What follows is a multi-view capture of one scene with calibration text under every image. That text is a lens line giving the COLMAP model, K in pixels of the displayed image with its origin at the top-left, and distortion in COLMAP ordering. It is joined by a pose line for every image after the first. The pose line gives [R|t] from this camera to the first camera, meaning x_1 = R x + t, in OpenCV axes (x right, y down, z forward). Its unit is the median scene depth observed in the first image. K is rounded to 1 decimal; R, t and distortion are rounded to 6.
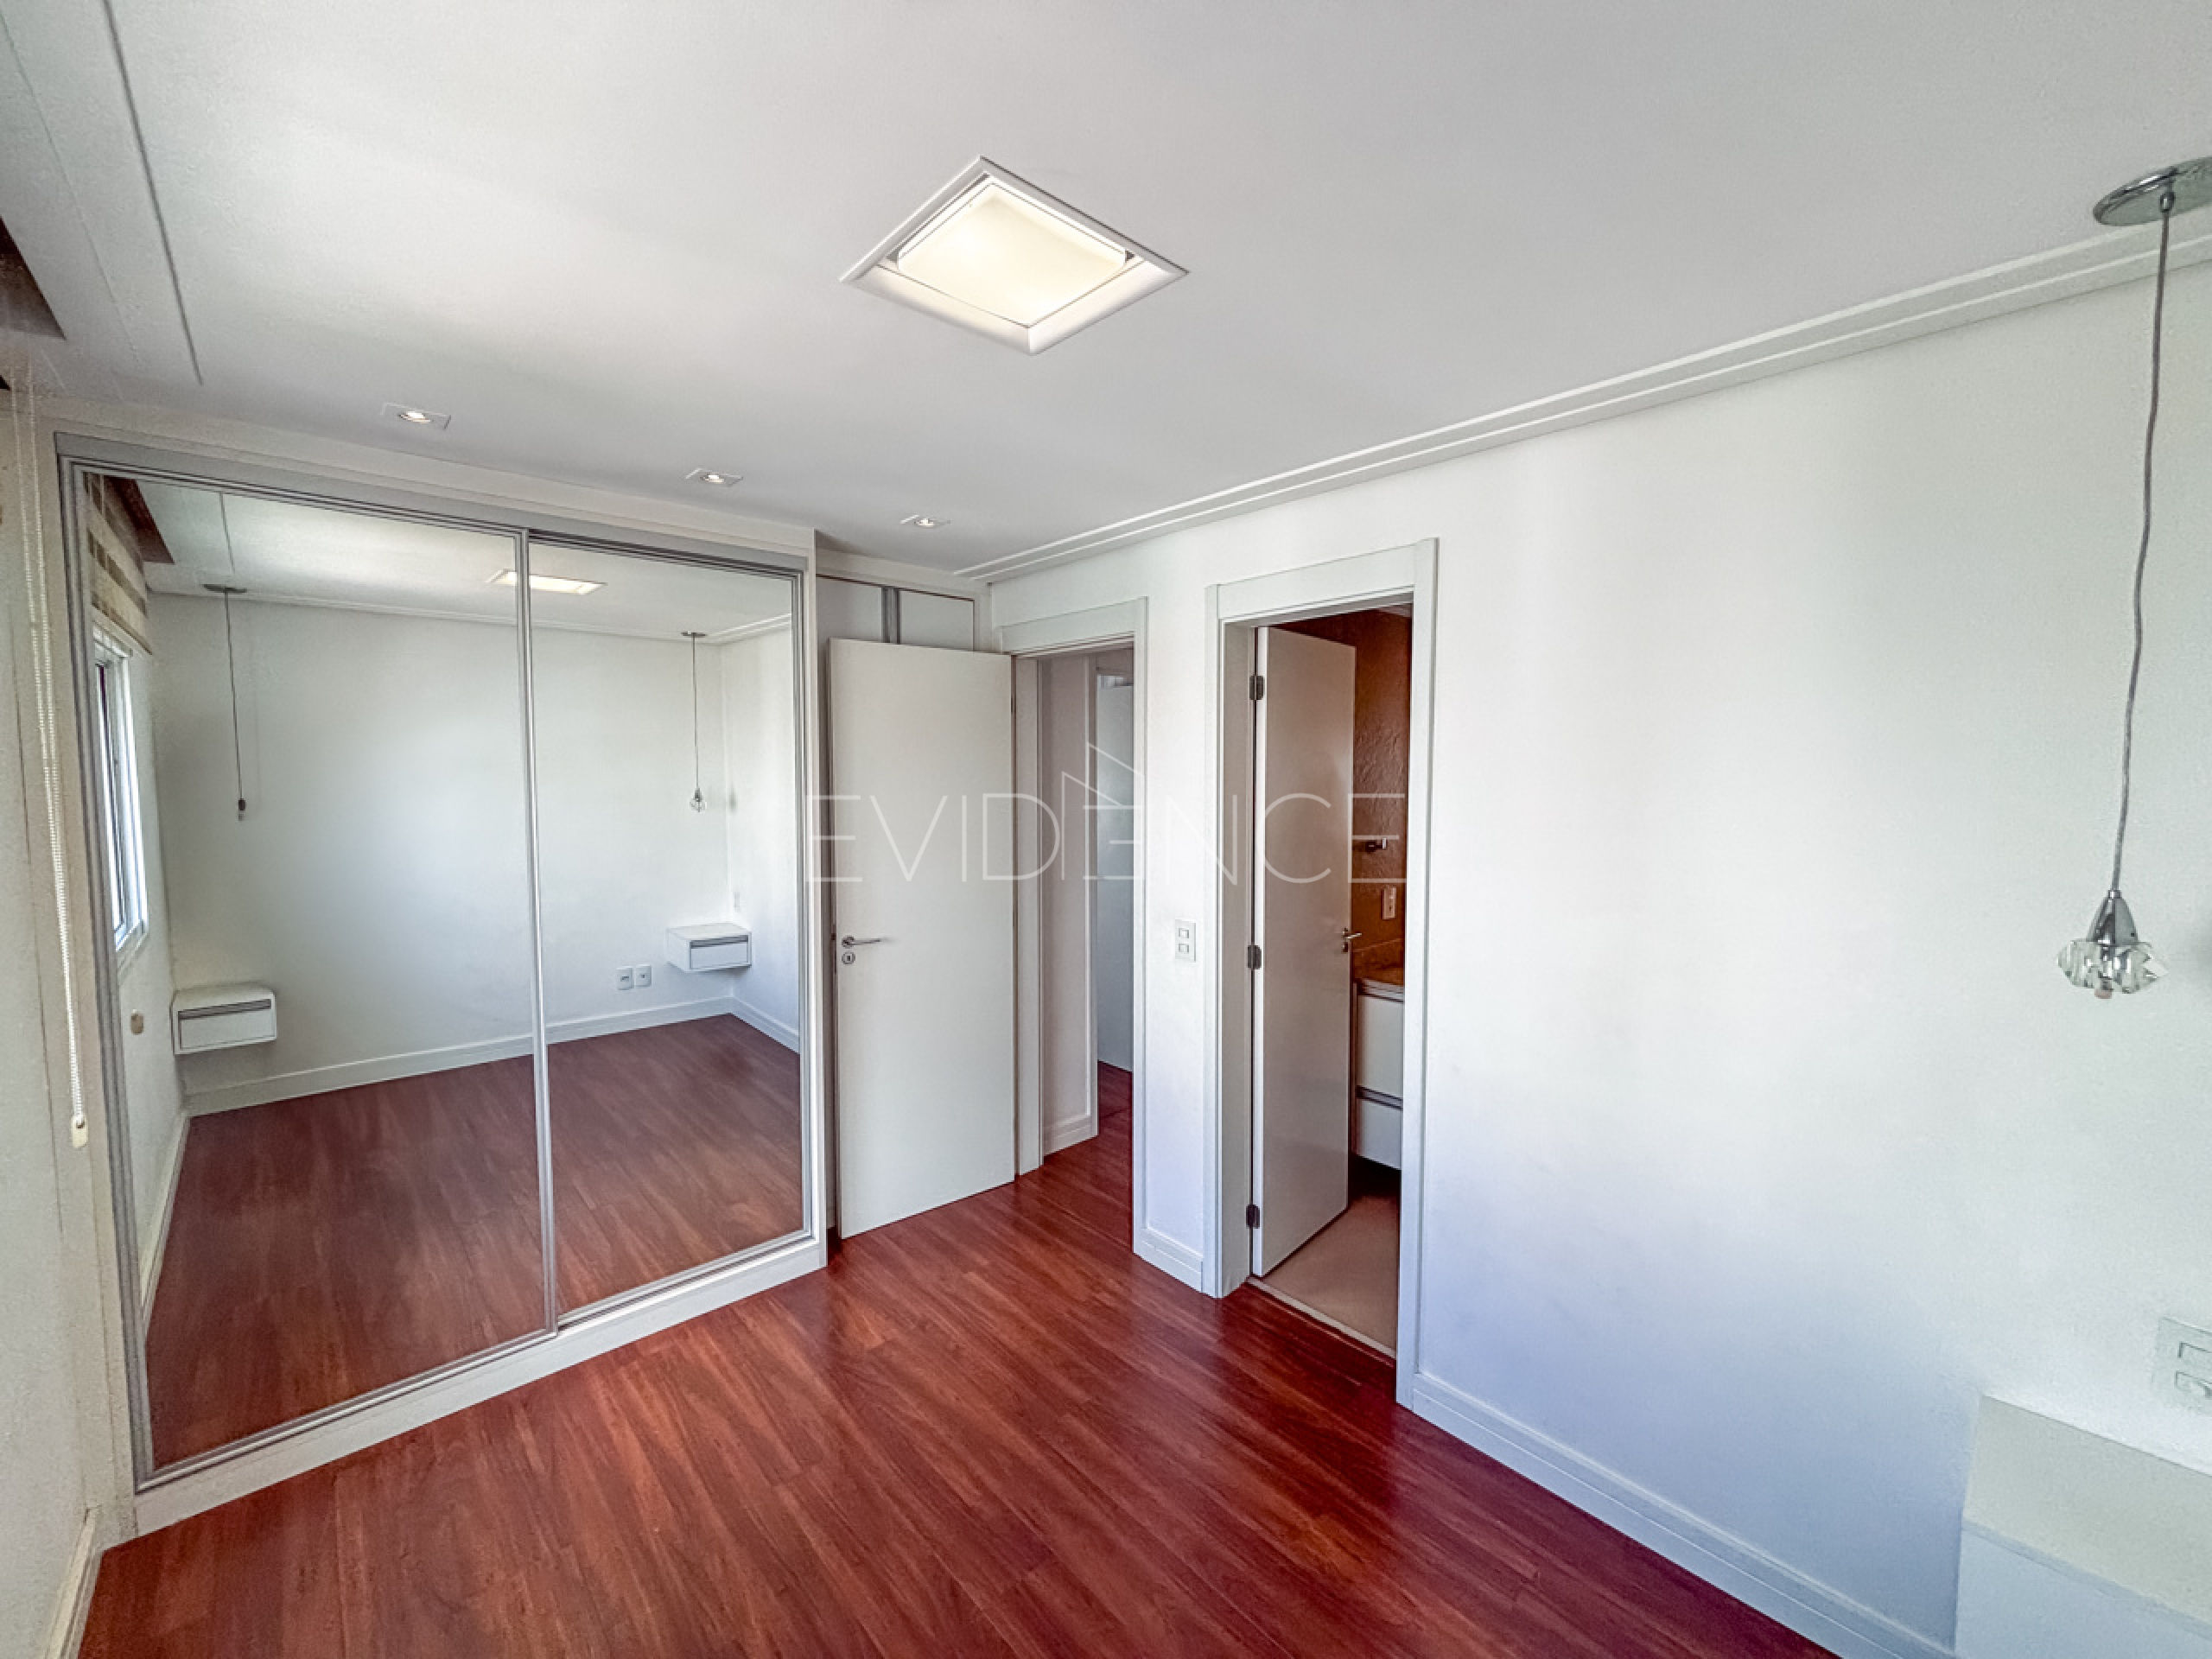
lens RADIAL K [[893.6, 0, 1101.3], [0, 893.6, 829.8], [0, 0, 1]] dist [0.001014, 0.000376]
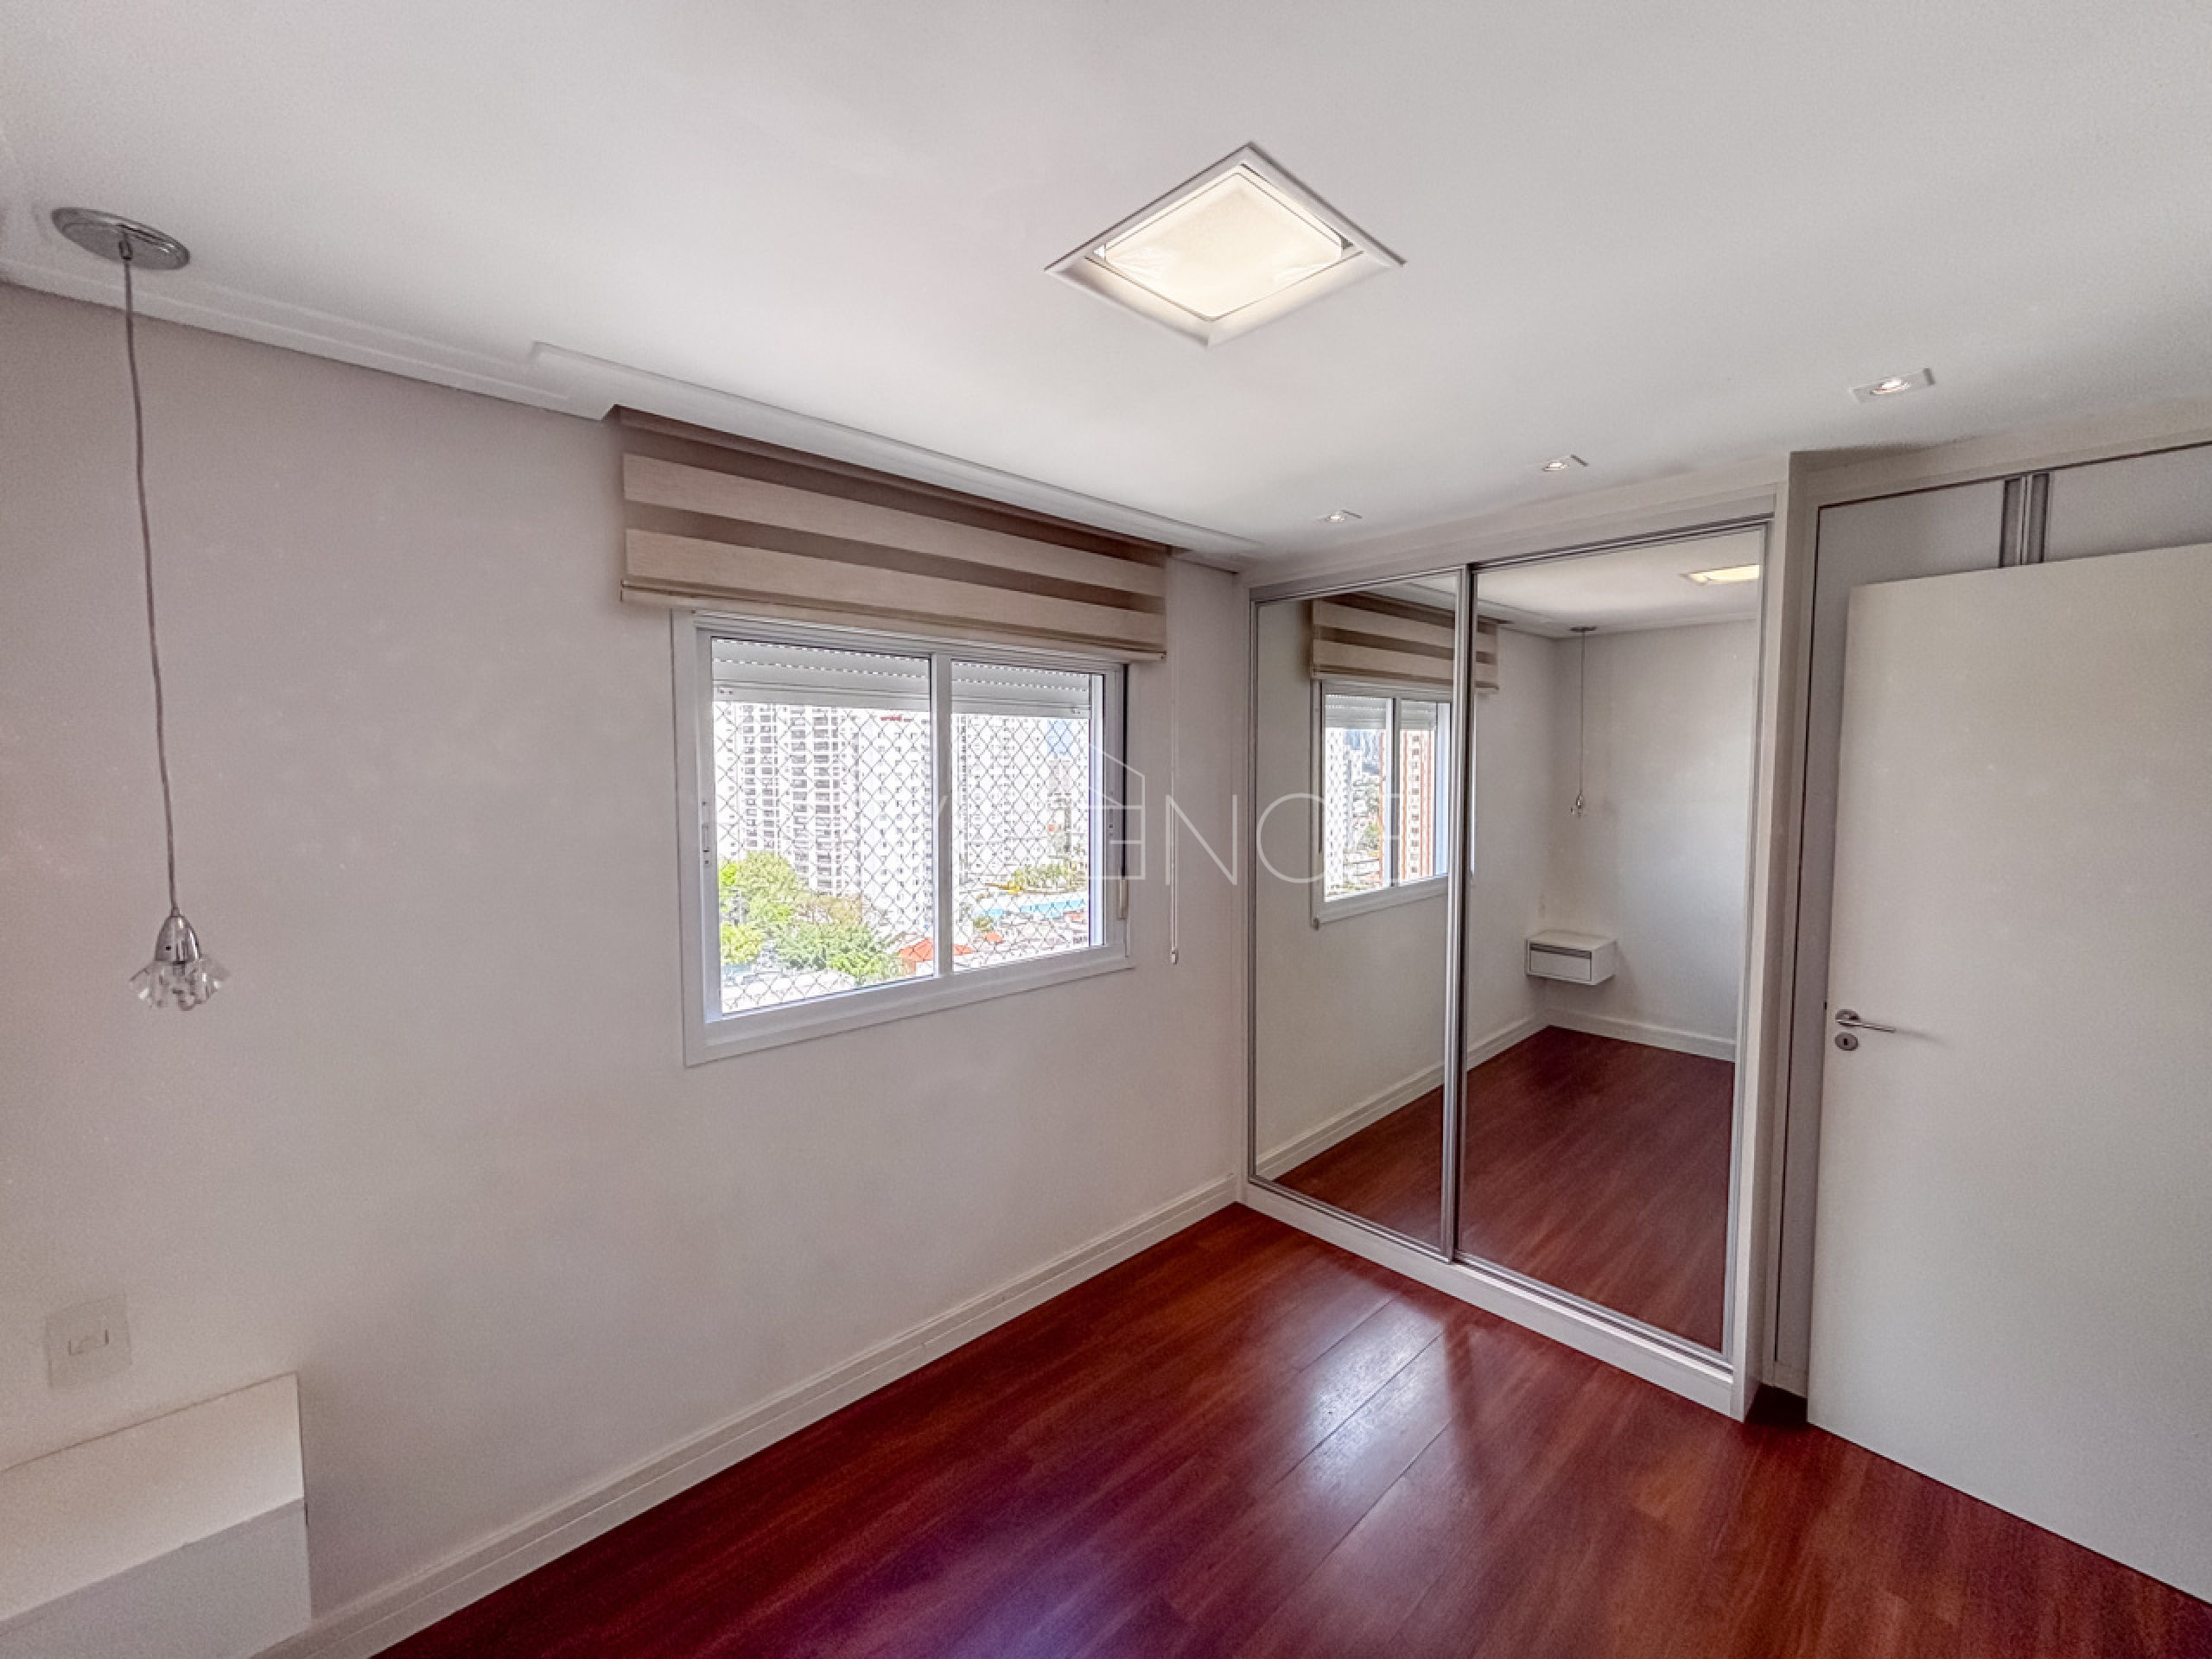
lens RADIAL K [[893.6, 0, 1099.7], [0, 893.6, 830.6], [0, 0, 1]] dist [0.001014, 0.000376]
pose [[0.014796, 0.066668, -0.997665, 0.419783], [-0.059681, 0.996055, 0.065675, -0.034385], [0.998108, 0.058570, 0.018717, 0.411729]]
